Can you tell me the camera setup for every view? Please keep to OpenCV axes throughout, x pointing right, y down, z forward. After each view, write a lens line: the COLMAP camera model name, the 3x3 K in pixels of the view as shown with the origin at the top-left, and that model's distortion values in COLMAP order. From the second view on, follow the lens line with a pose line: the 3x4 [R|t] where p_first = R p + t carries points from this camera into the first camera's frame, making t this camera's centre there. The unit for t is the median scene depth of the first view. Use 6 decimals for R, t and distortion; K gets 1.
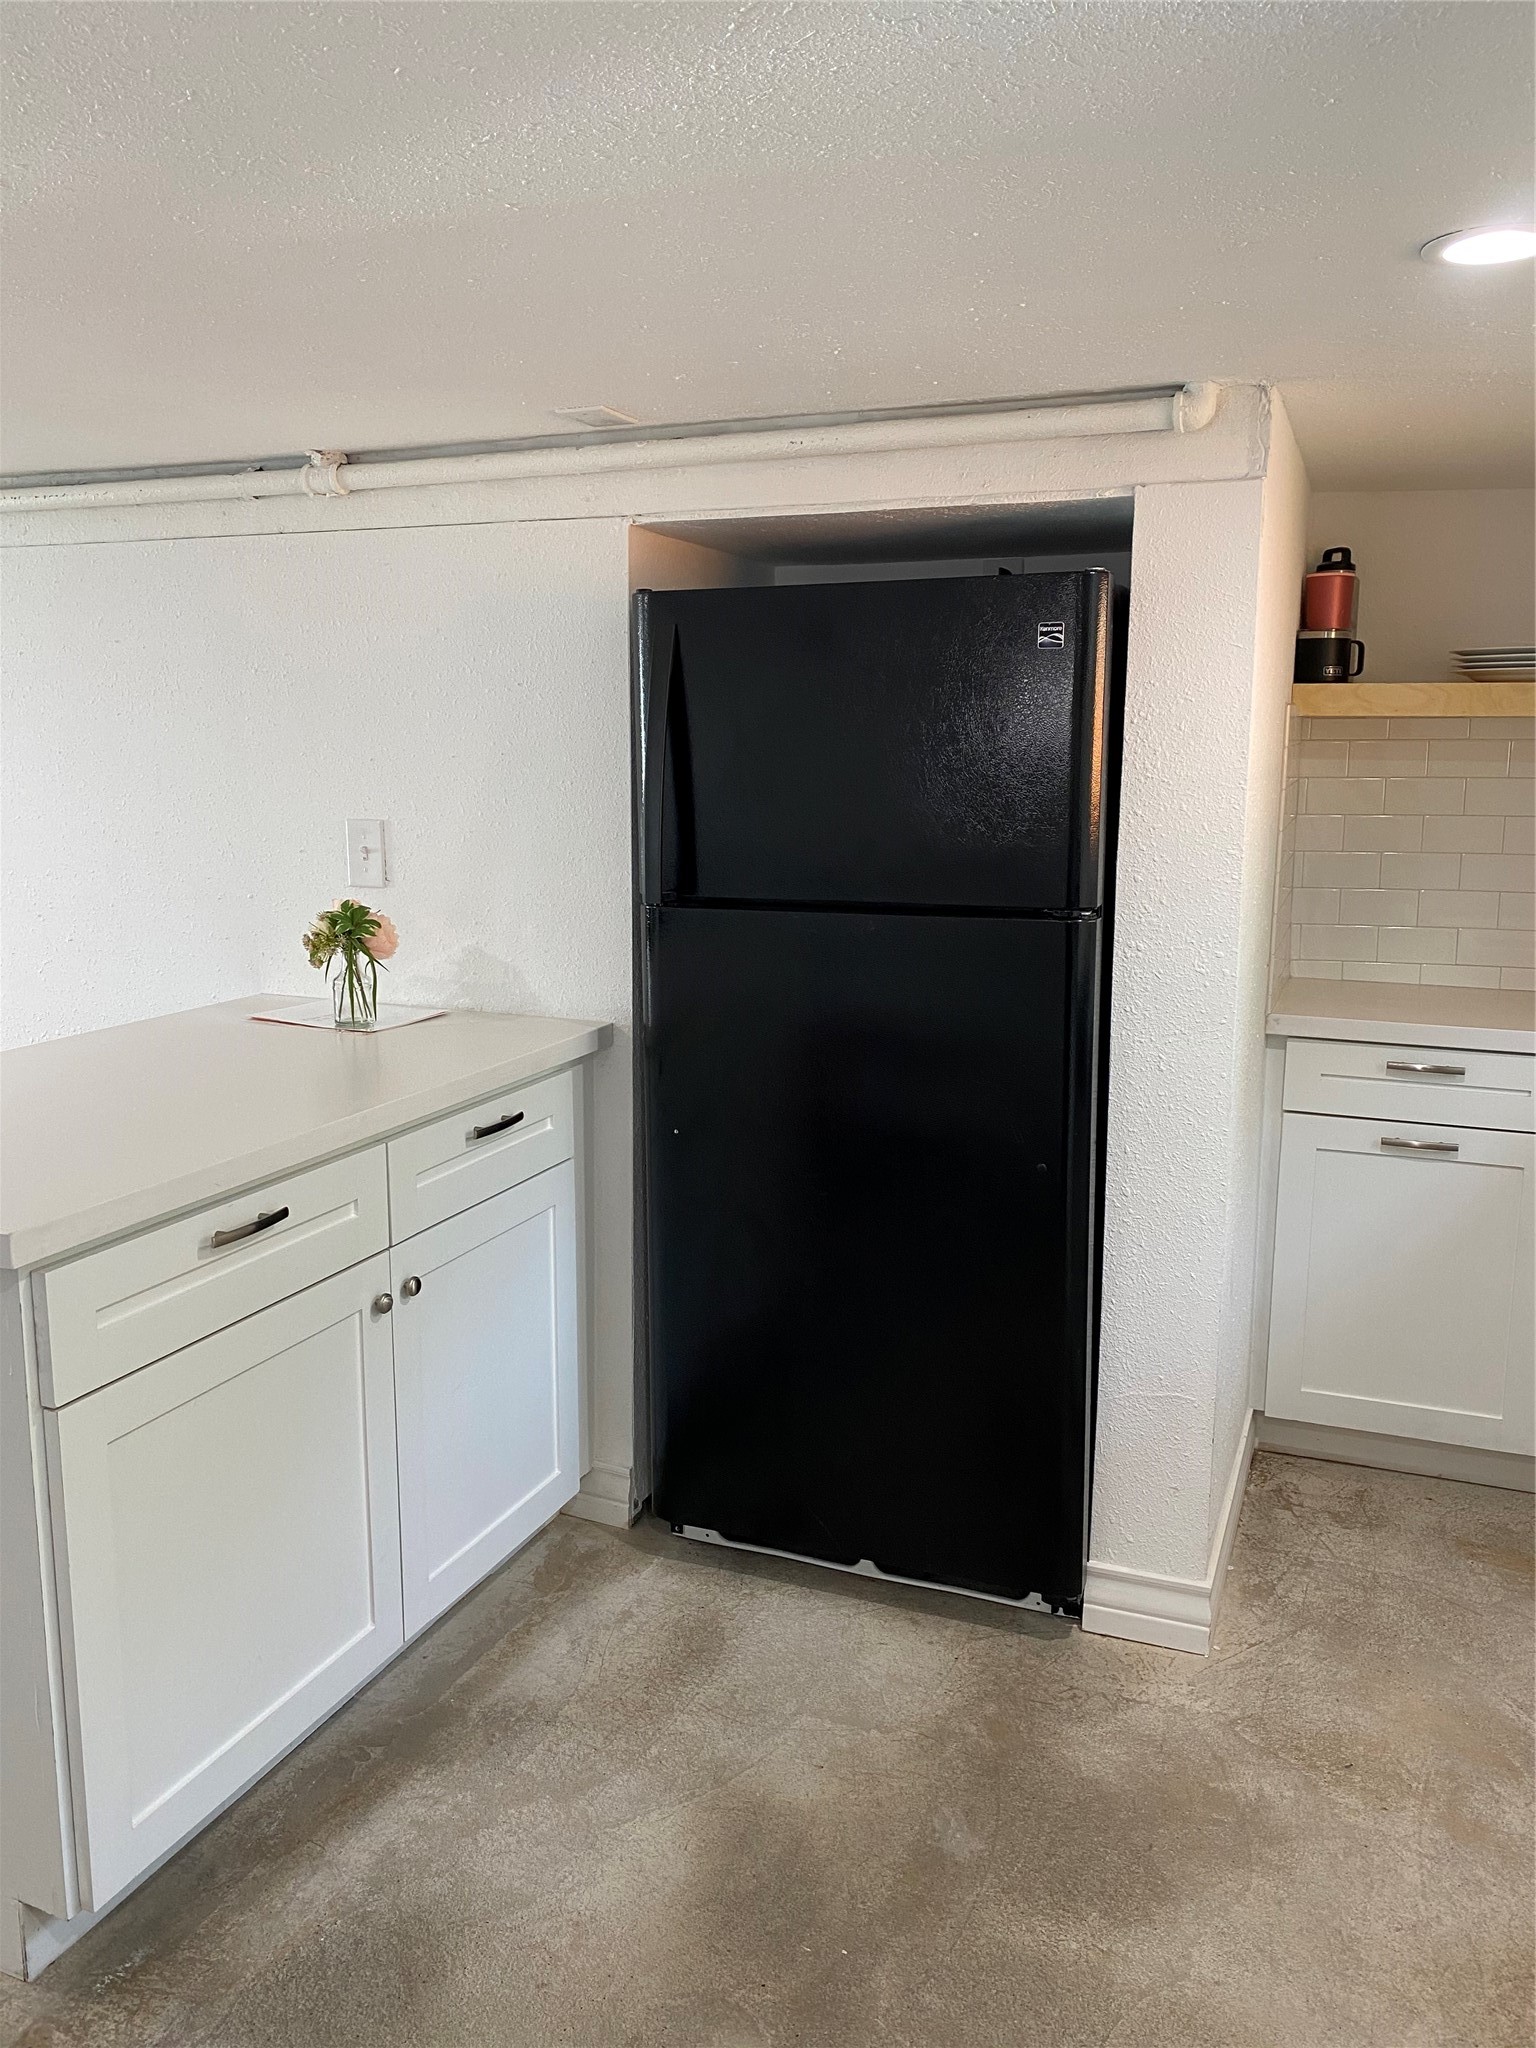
lens RADIAL K [[1564.7, 0, 771.1], [0, 1564.7, 1023.6], [0, 0, 1]] dist [0.020419, 0.002318]
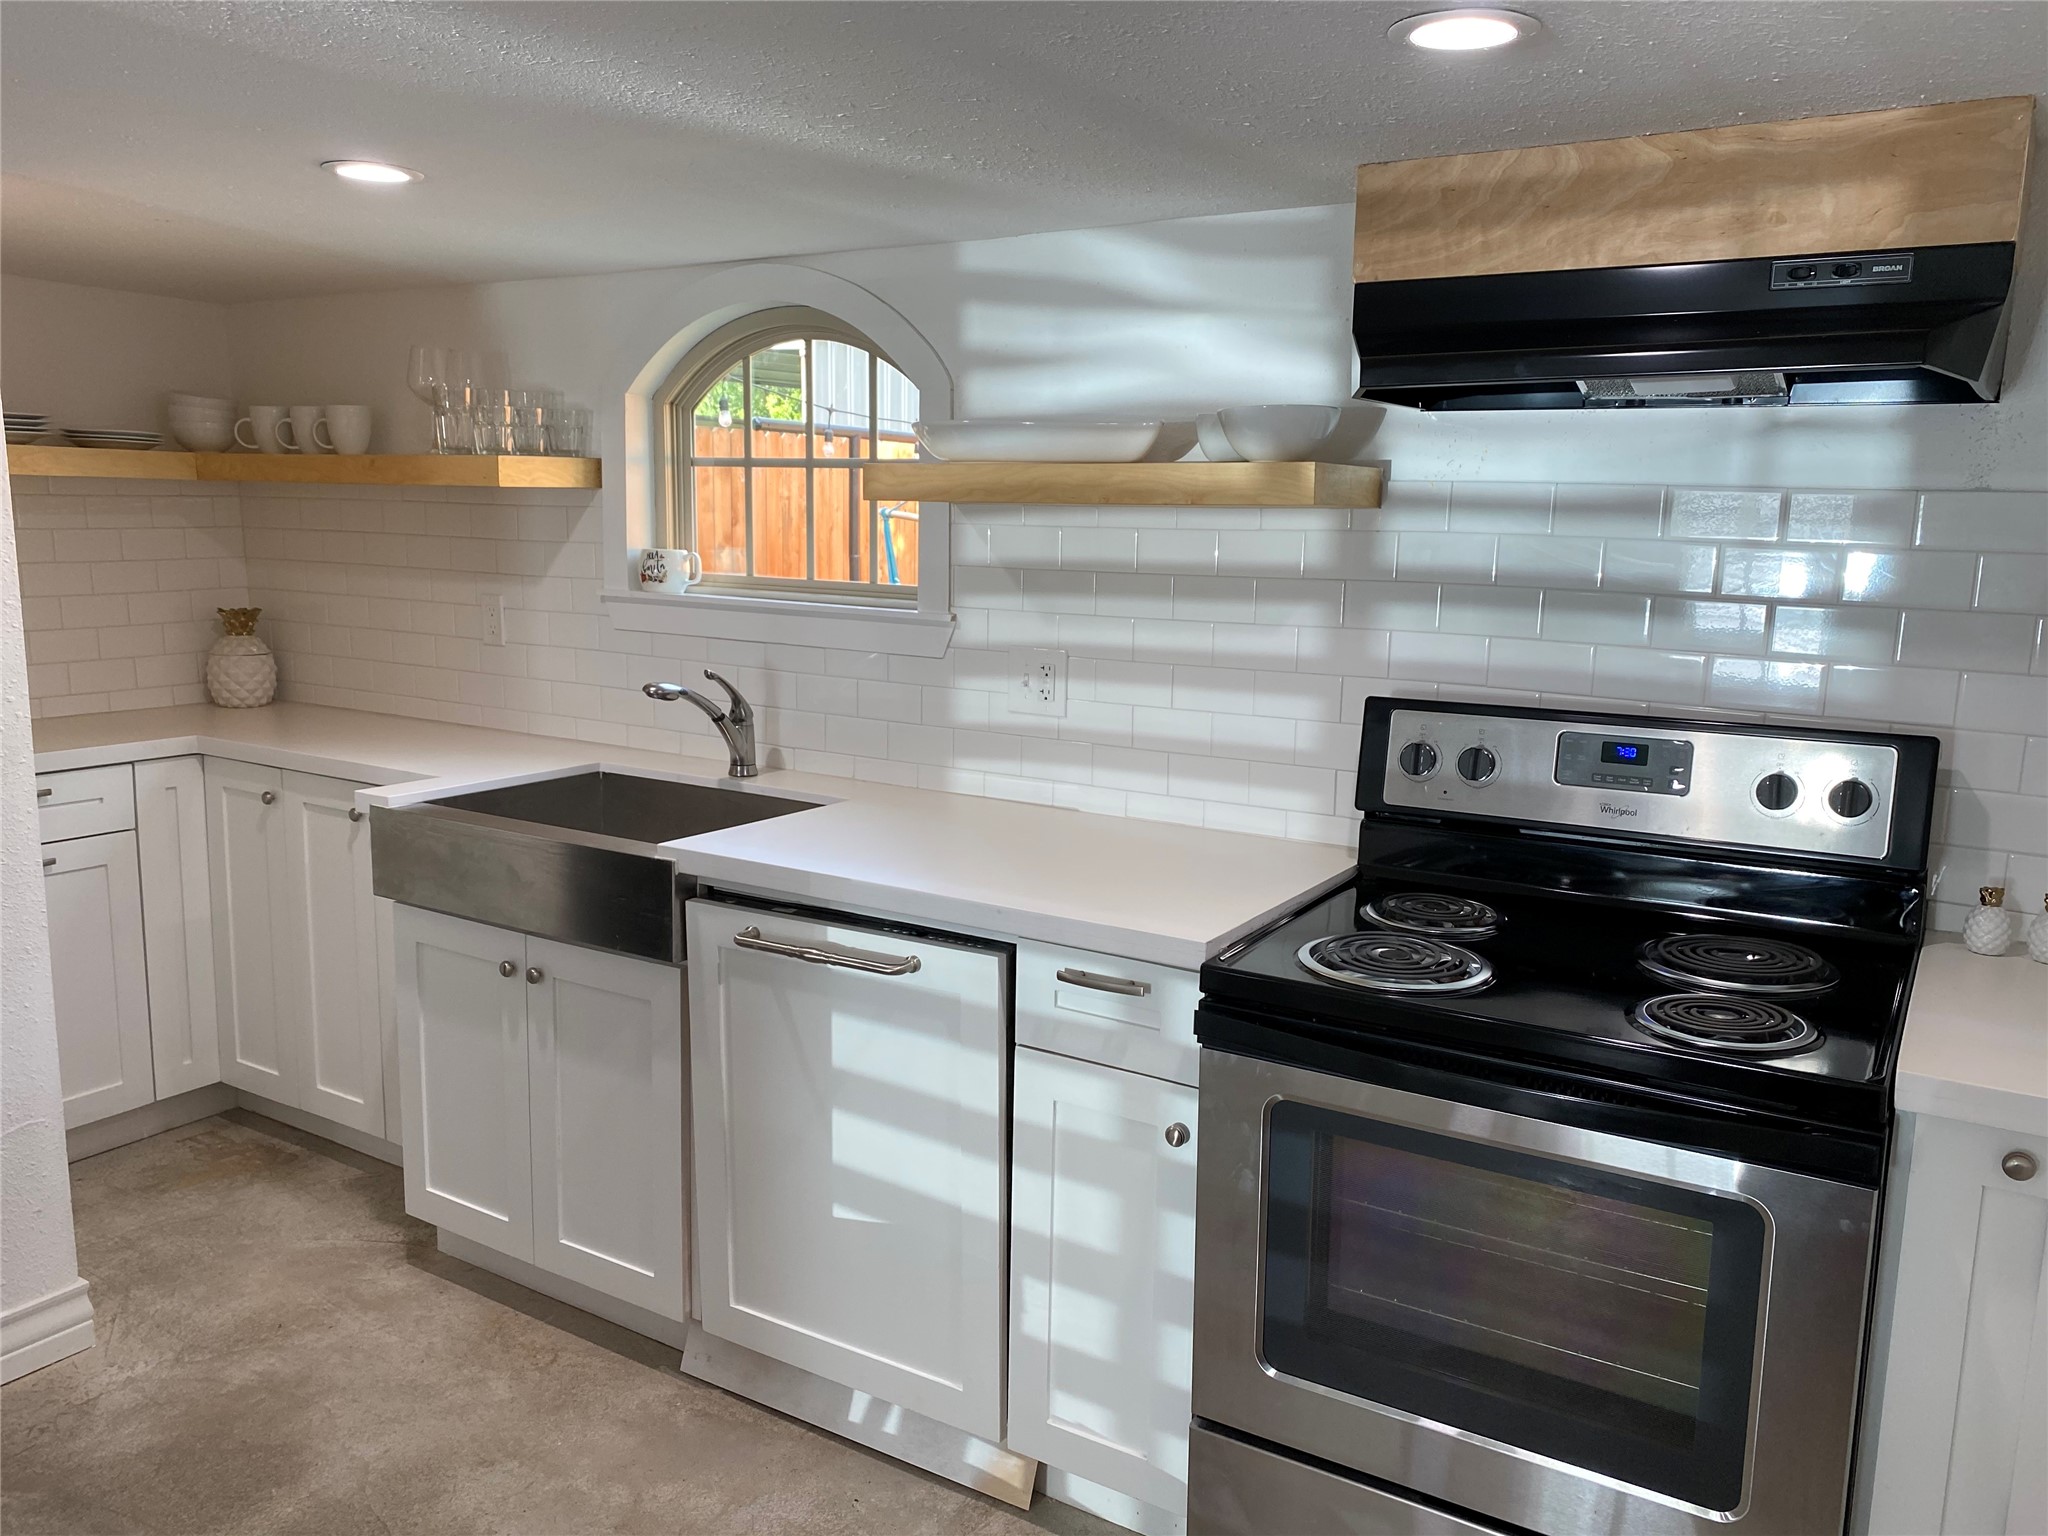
lens RADIAL K [[1564.7, 0, 1022.3], [0, 1564.7, 765.1], [0, 0, 1]] dist [0.020419, 0.002318]
pose [[0.181942, -0.158400, 0.970467, -0.684626], [0.160079, 0.978545, 0.129707, -0.029659], [-0.970192, 0.131752, 0.203395, 0.126126]]
